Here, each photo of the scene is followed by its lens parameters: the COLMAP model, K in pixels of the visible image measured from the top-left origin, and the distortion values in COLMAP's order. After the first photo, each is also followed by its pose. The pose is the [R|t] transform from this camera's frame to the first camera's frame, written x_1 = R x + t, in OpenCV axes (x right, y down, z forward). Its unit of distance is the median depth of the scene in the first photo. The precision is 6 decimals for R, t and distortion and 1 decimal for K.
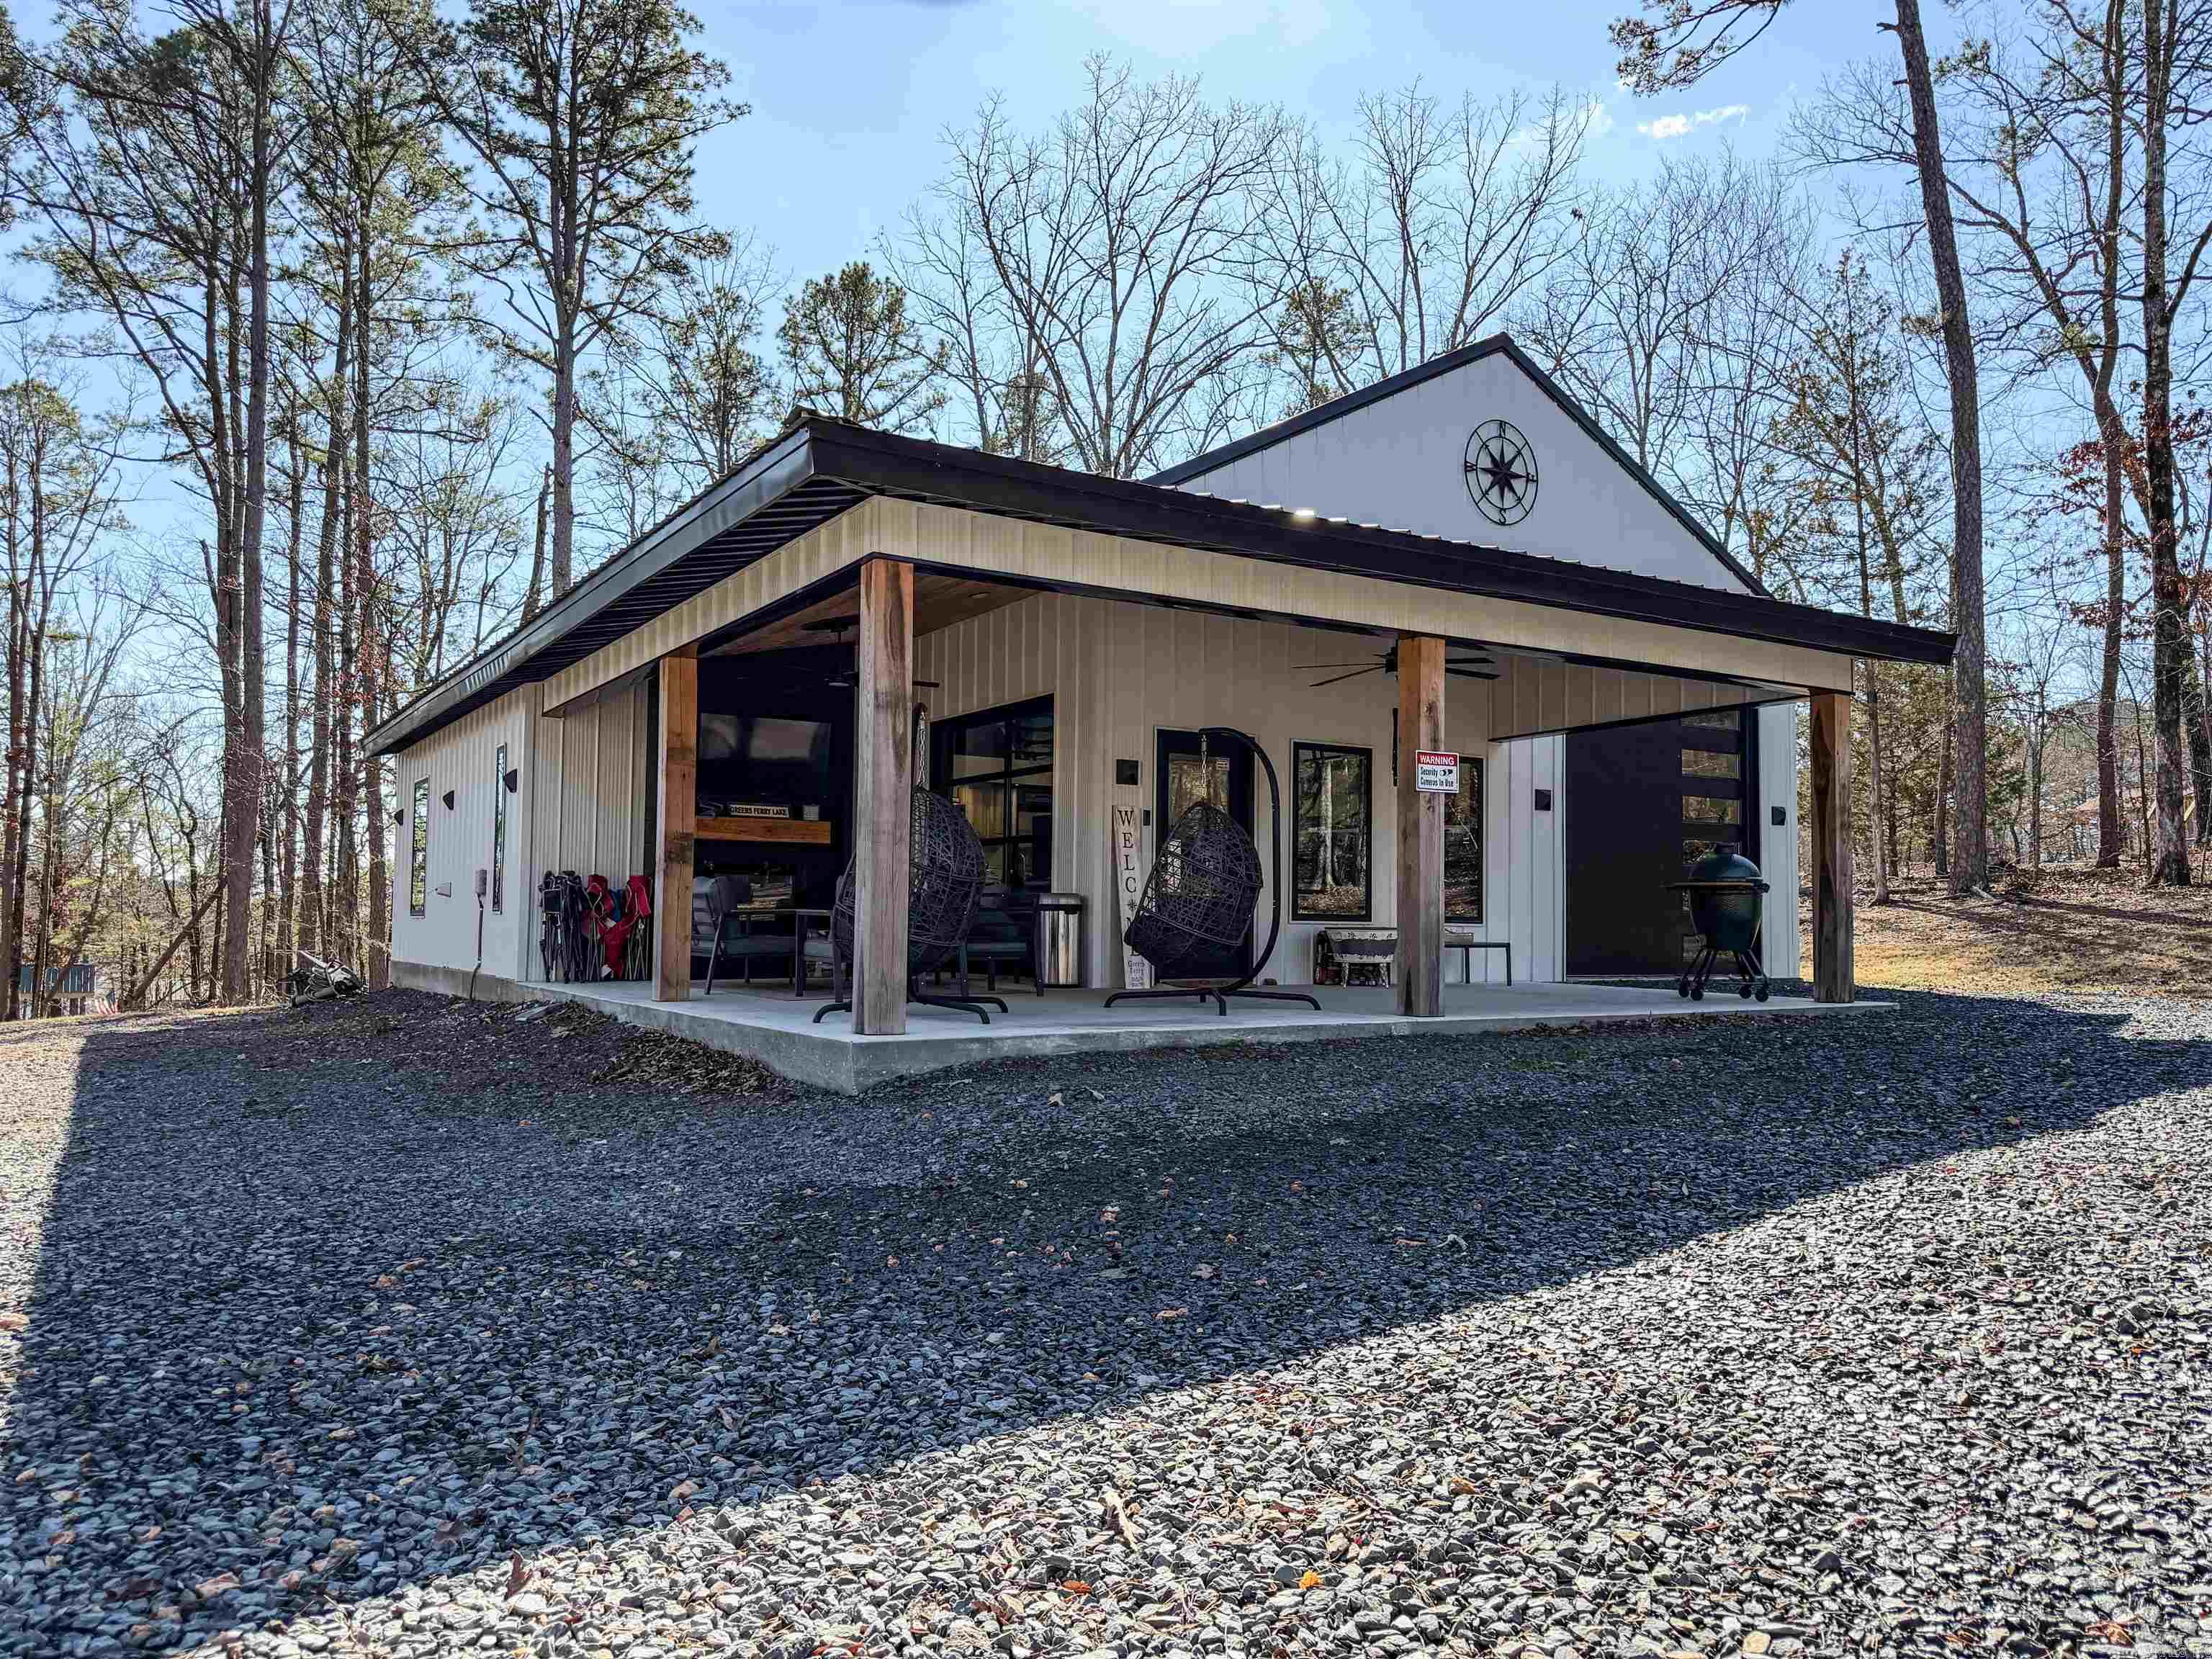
lens RADIAL K [[1577.4, 0, 1109.1], [0, 1577.4, 844.6], [0, 0, 1]] dist [0.001912, -0.001088]
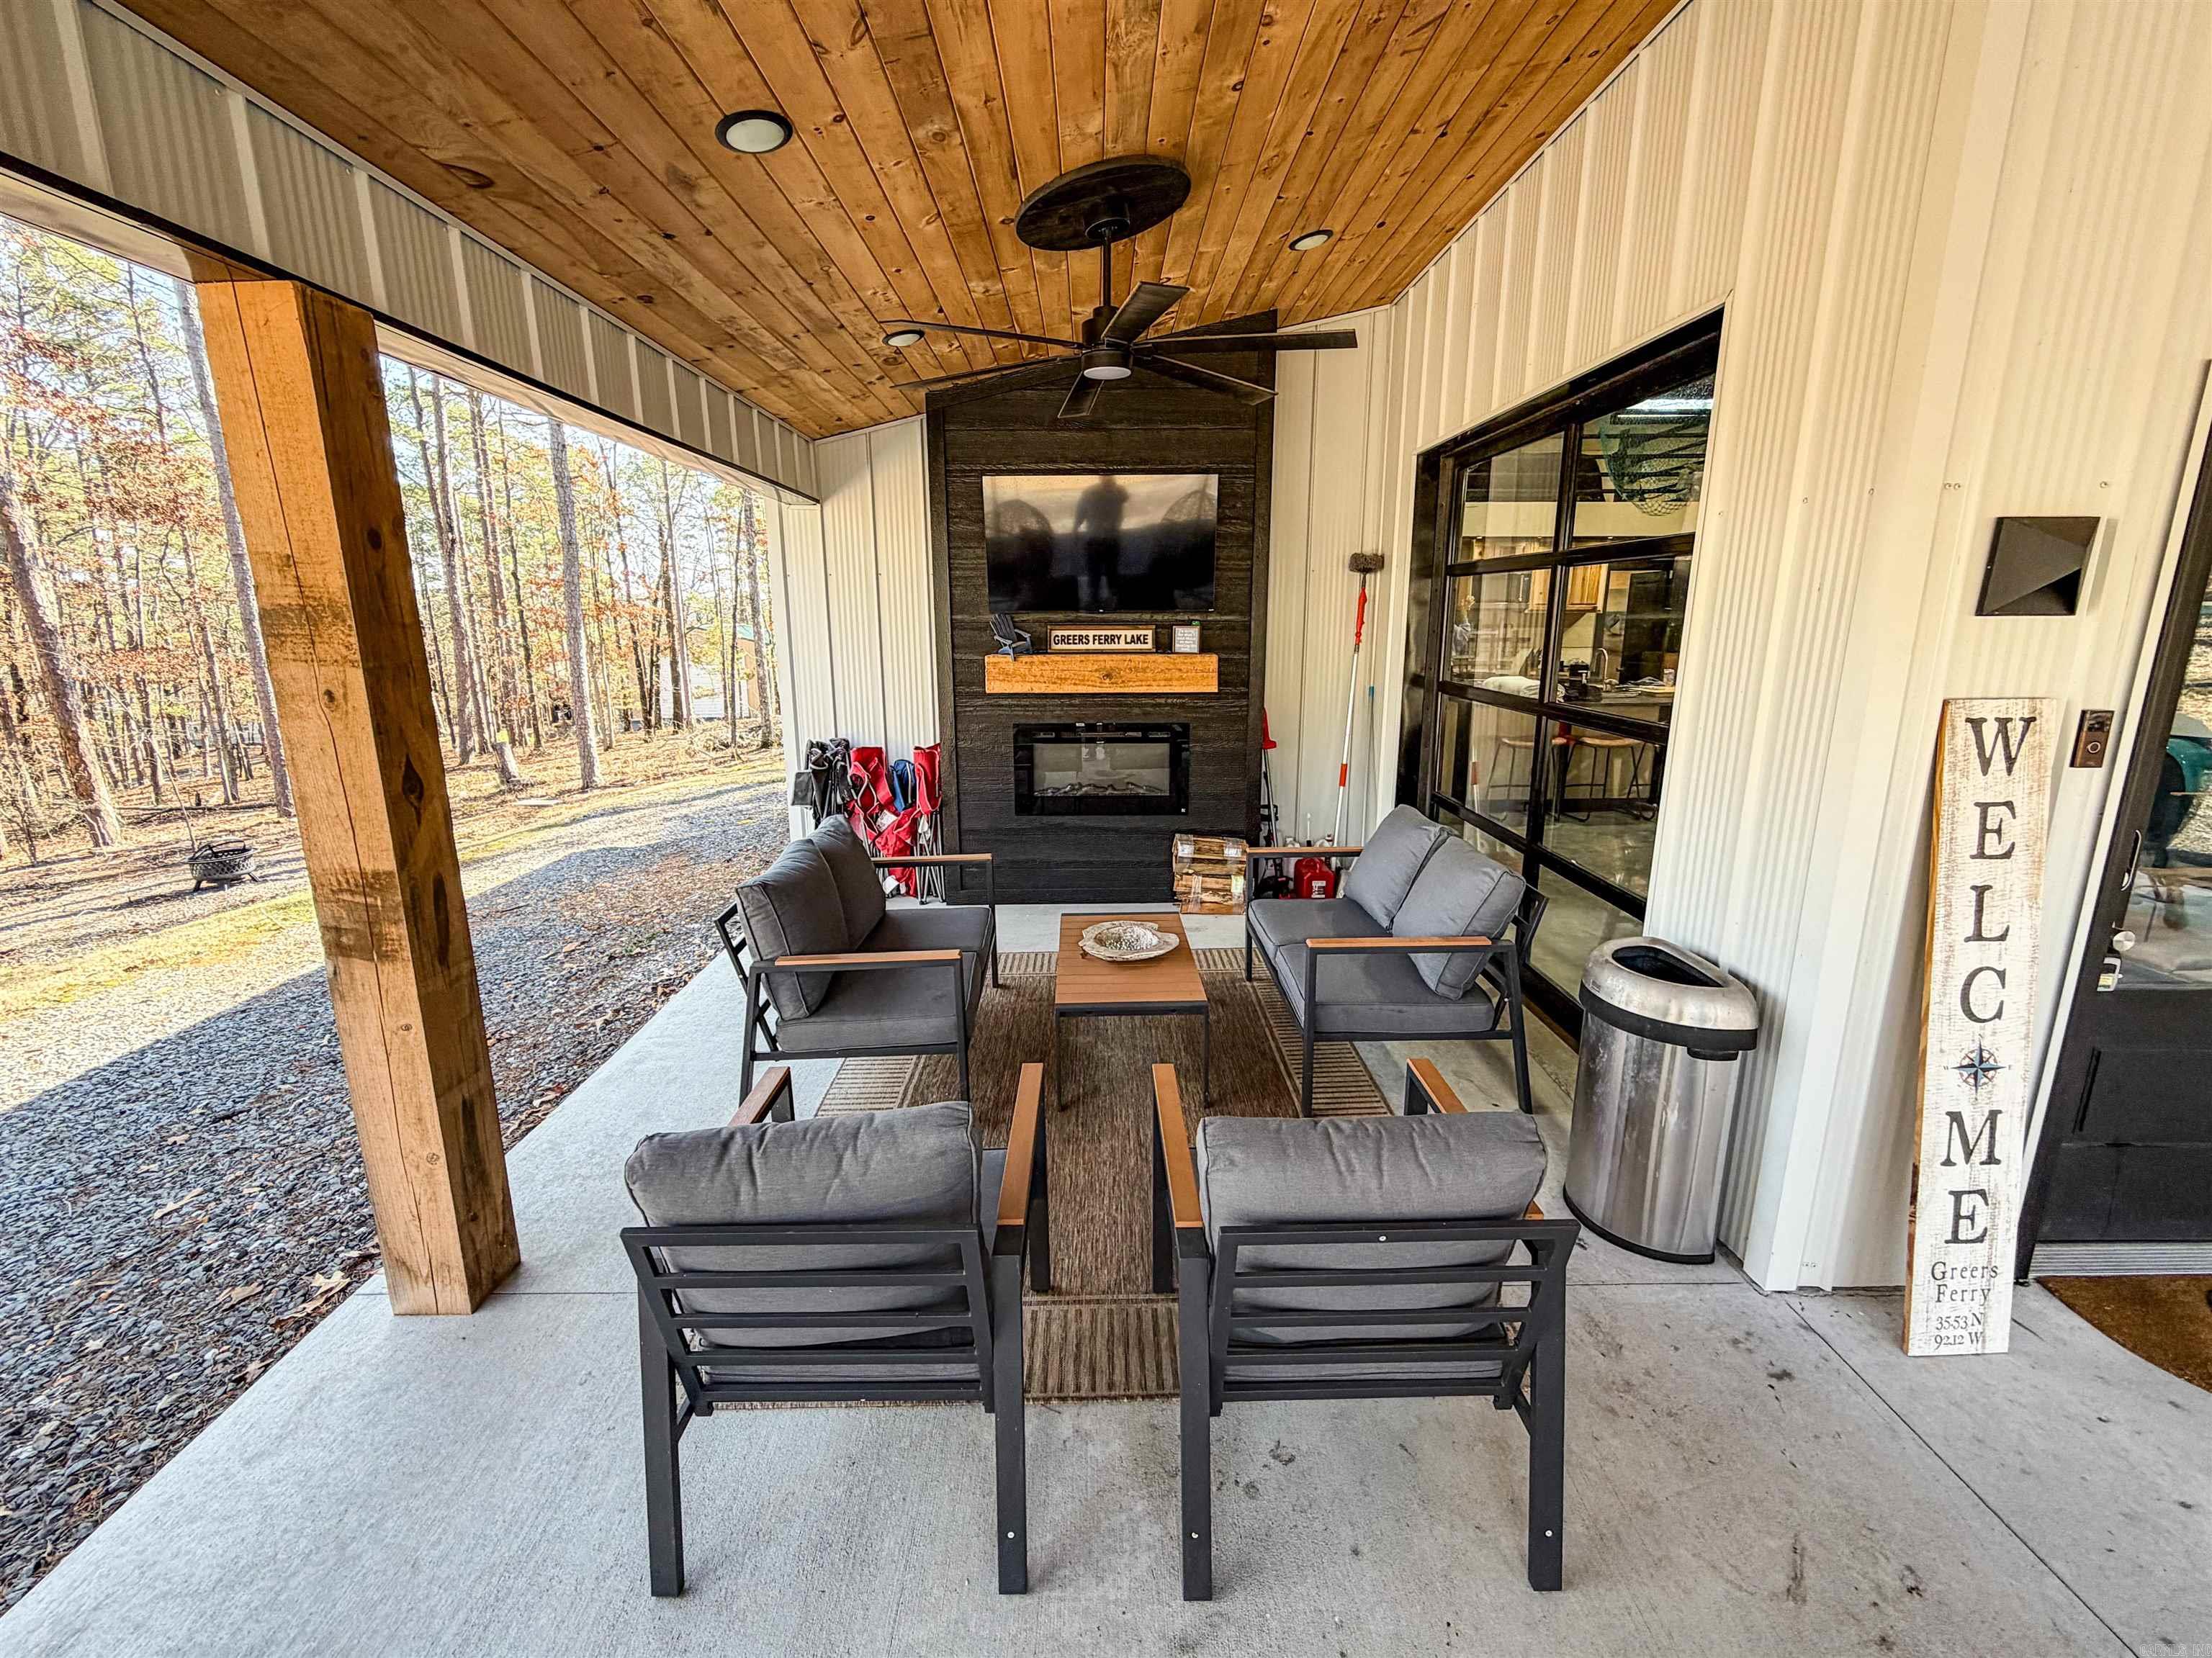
lens RADIAL K [[901.0, 0, 1104.4], [0, 901.0, 804.7], [0, 0, 1]] dist [0.000640, 0.000159]
pose [[0.836983, 0.103692, -0.537315, -0.028129], [0.039746, 0.967771, 0.248674, -0.043593], [0.545783, -0.229492, 0.805887, 0.676280]]
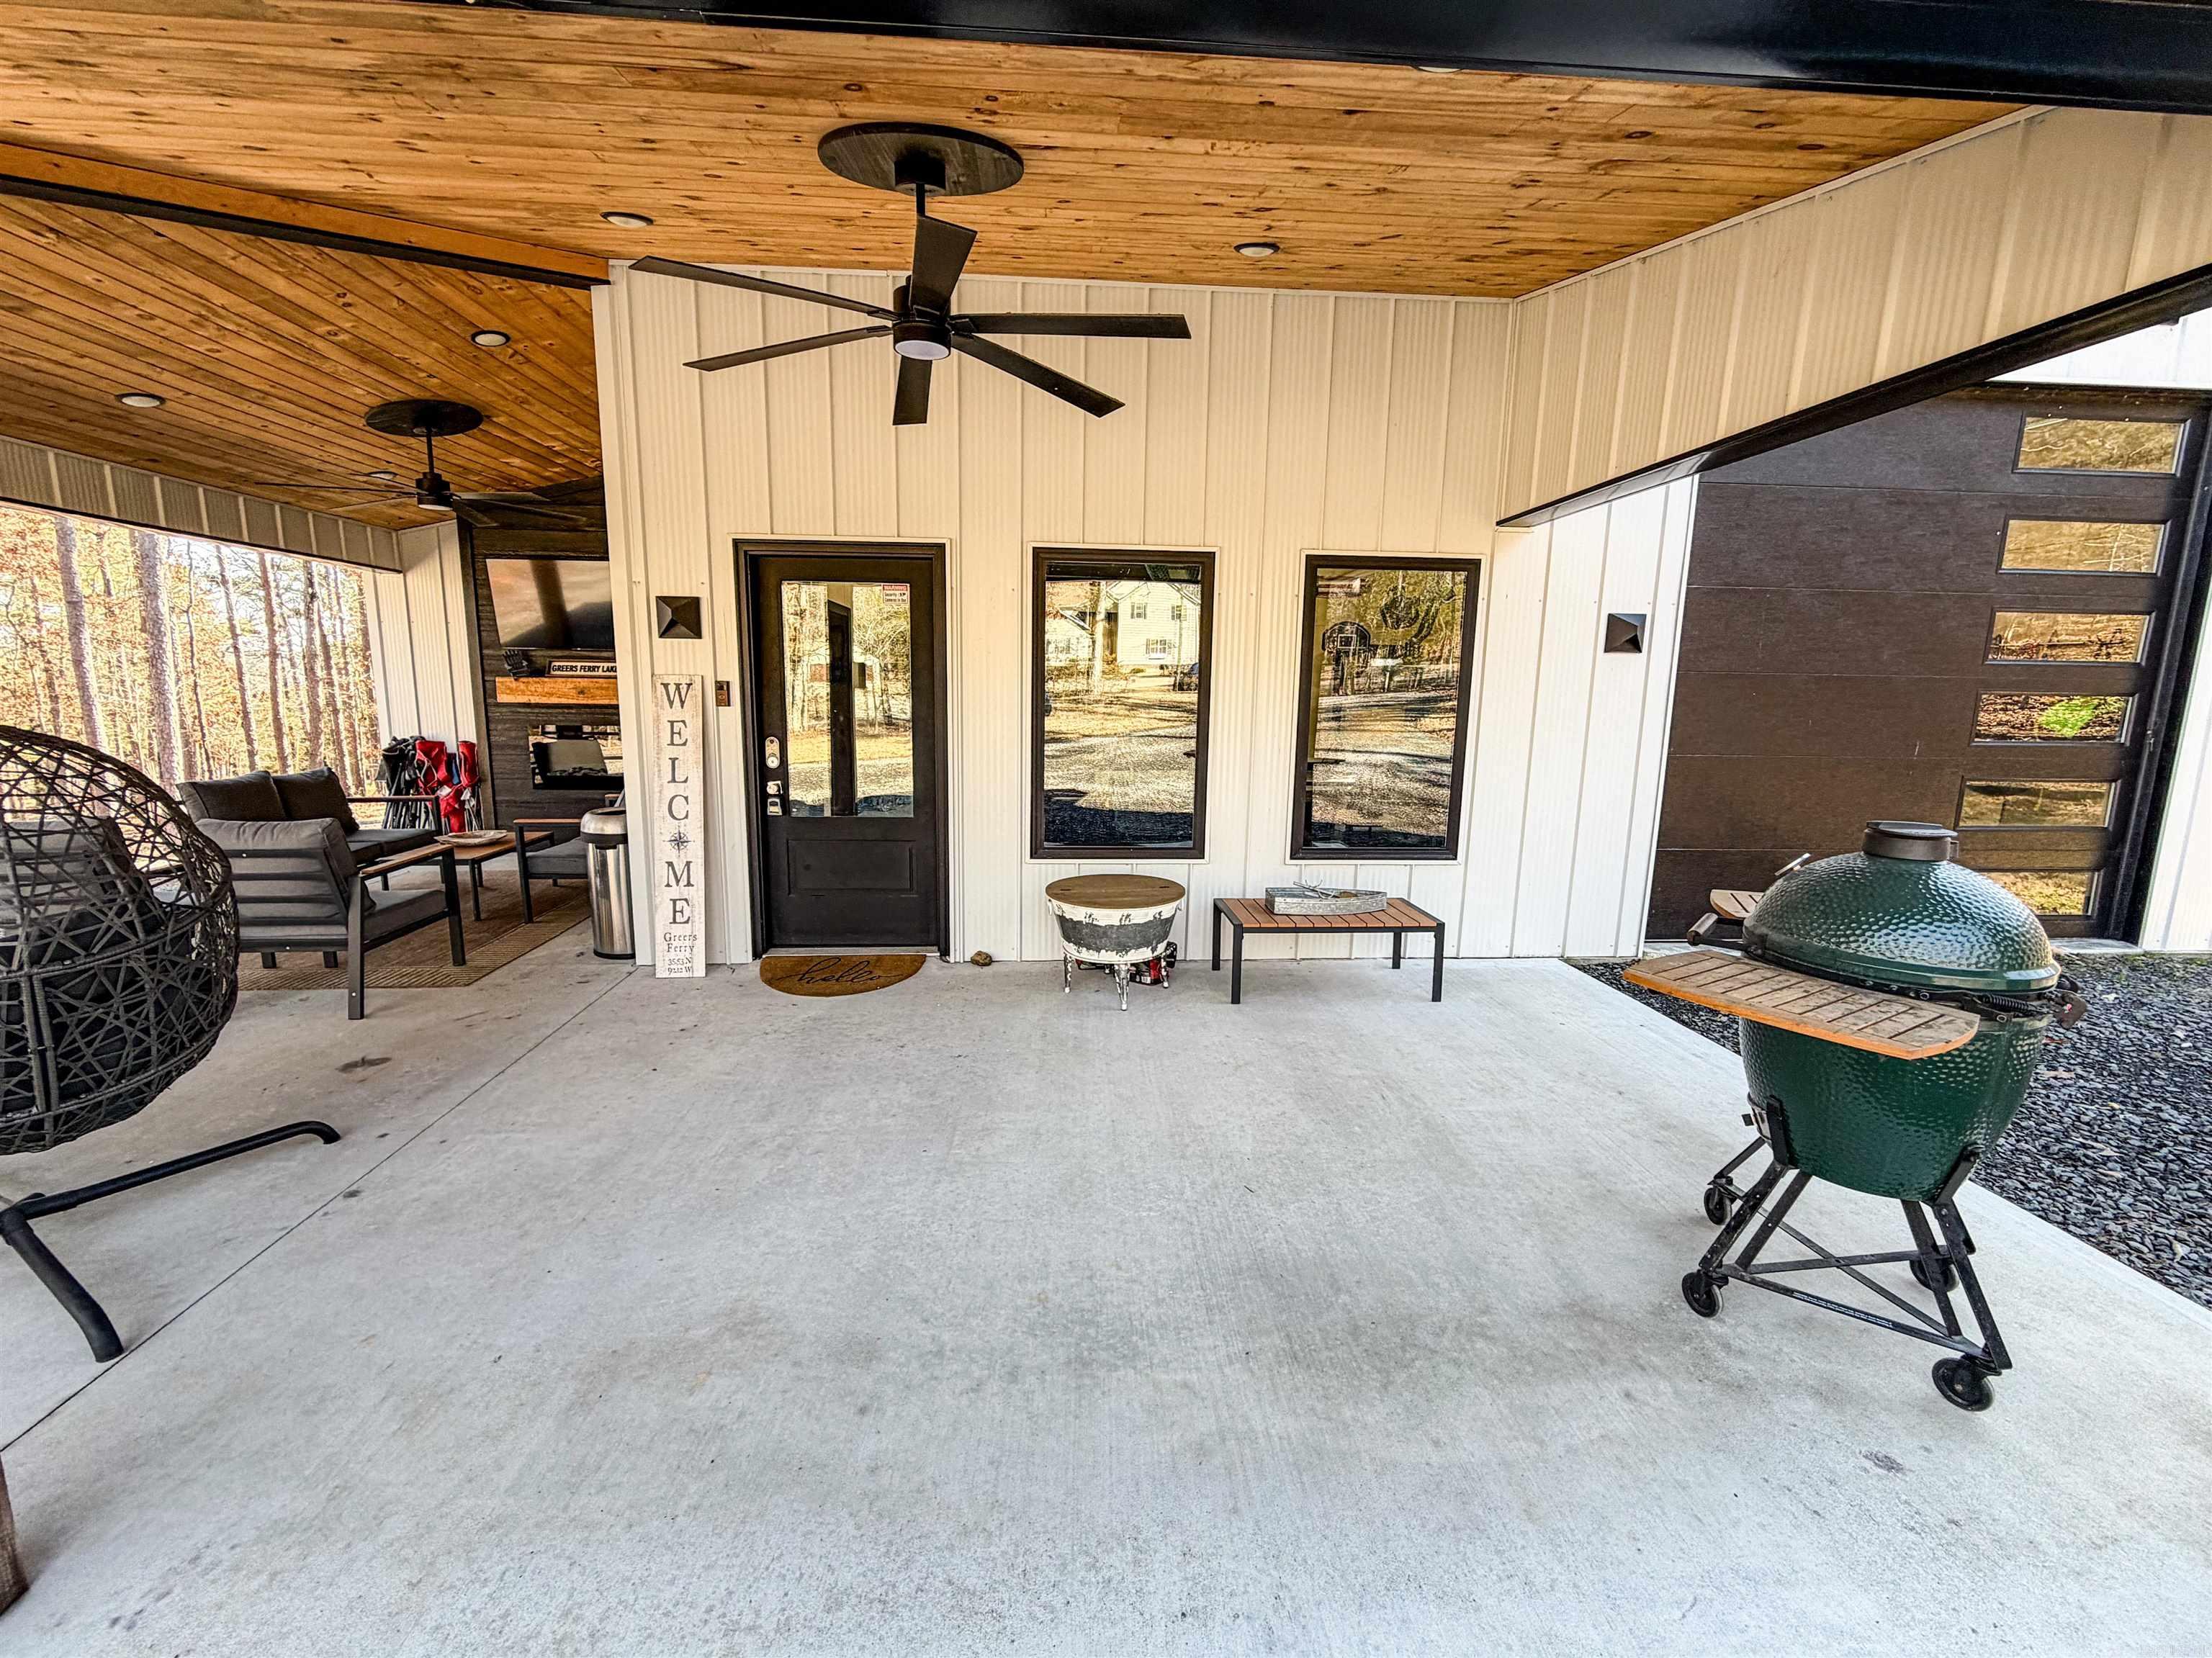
lens RADIAL K [[901.0, 0, 1086.9], [0, 901.0, 825.9], [0, 0, 1]] dist [0.000640, 0.000159]
pose [[0.863321, 0.084400, -0.497548, 0.274963], [0.018777, 0.979861, 0.198797, -0.028627], [0.504306, -0.180968, 0.844349, 0.664547]]
